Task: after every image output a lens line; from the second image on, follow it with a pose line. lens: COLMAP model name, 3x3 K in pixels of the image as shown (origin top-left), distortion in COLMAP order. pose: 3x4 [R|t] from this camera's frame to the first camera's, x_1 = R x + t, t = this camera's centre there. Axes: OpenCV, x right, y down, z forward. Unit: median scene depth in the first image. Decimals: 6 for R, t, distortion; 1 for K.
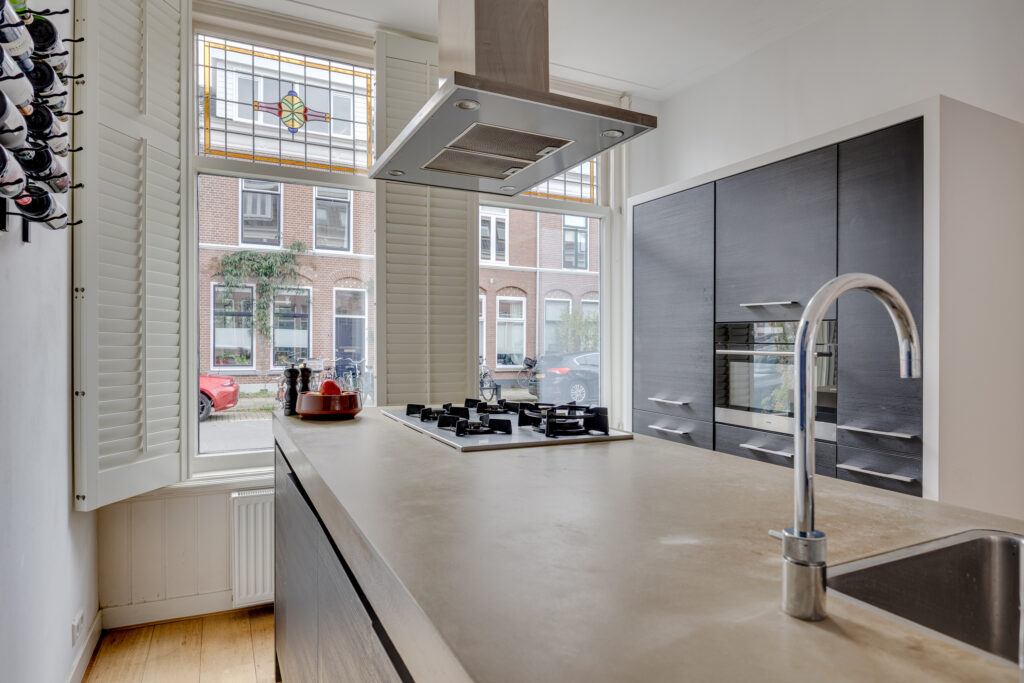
lens RADIAL K [[588.4, 0, 508.9], [0, 588.4, 345.3], [0, 0, 1]] dist [-0.003424, 0.000755]
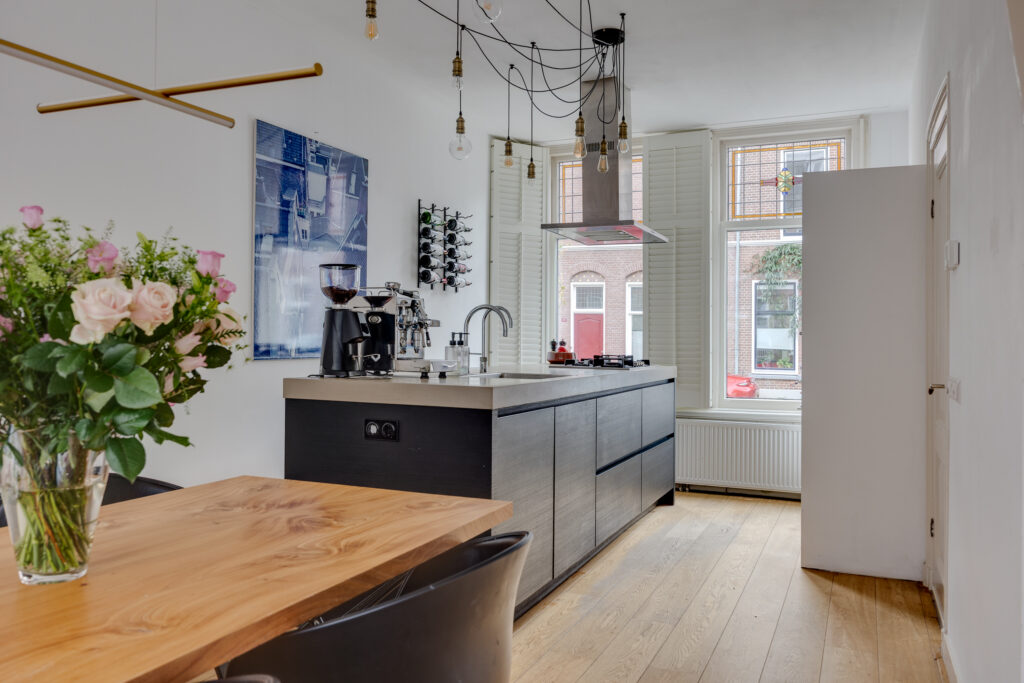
lens RADIAL K [[798.2, 0, 509.9], [0, 798.2, 345.2], [0, 0, 1]] dist [-0.011152, 0.002630]
pose [[0.639046, 0.006345, -0.769142, 0.236512], [-0.015255, 0.999874, -0.004426, 0.009452], [0.769017, 0.014561, 0.639062, -0.128877]]
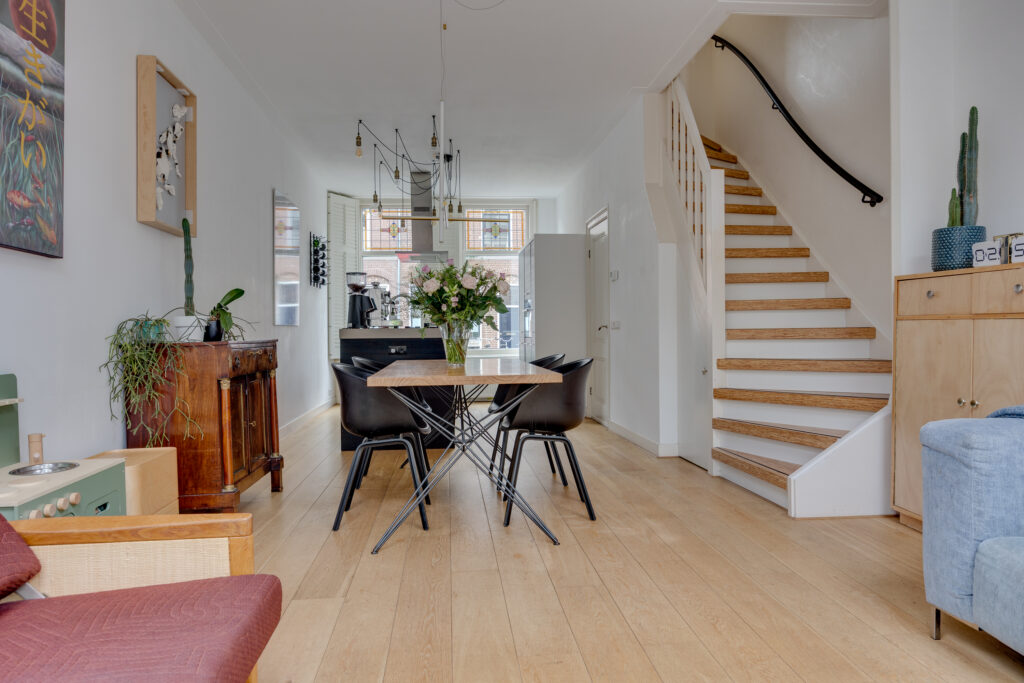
lens RADIAL K [[669.5, 0, 516.1], [0, 669.5, 339.0], [0, 0, 1]] dist [0.001727, -0.004901]
pose [[0.936152, -0.013174, -0.351348, 0.249857], [0.012758, 0.999912, -0.003498, 0.026280], [0.351364, -0.001208, 0.936238, -0.343585]]
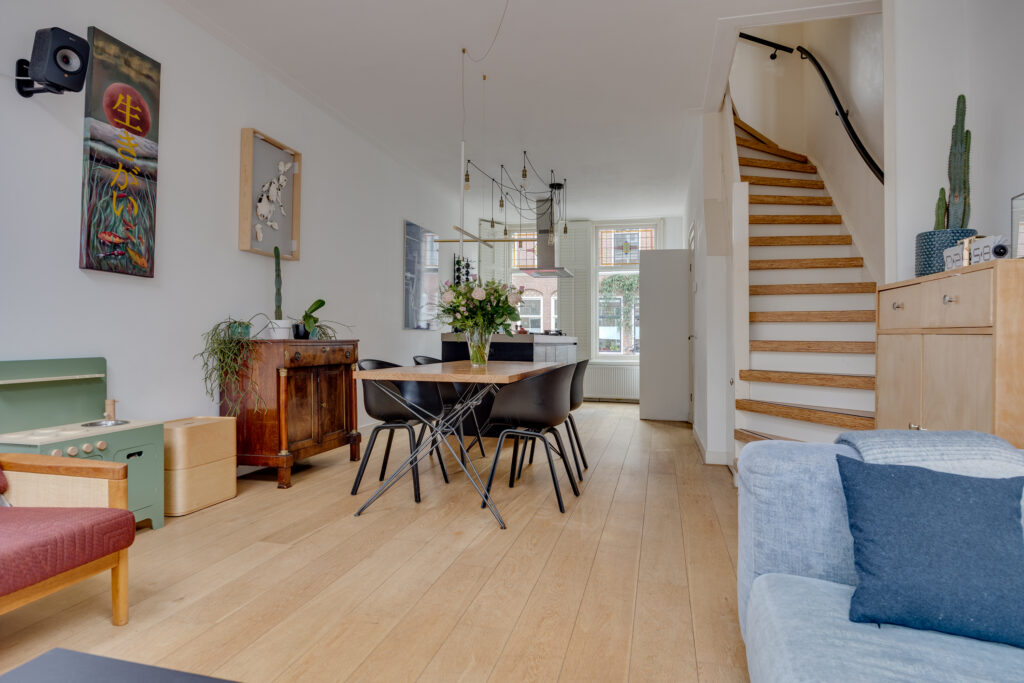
lens RADIAL K [[588.4, 0, 511.3], [0, 588.4, 331.5], [0, 0, 1]] dist [-0.003424, 0.000755]
pose [[0.760753, -0.004179, -0.649028, 0.318172], [-0.016379, 0.999537, -0.025634, 0.026503], [0.648835, 0.030132, 0.760333, -0.301906]]
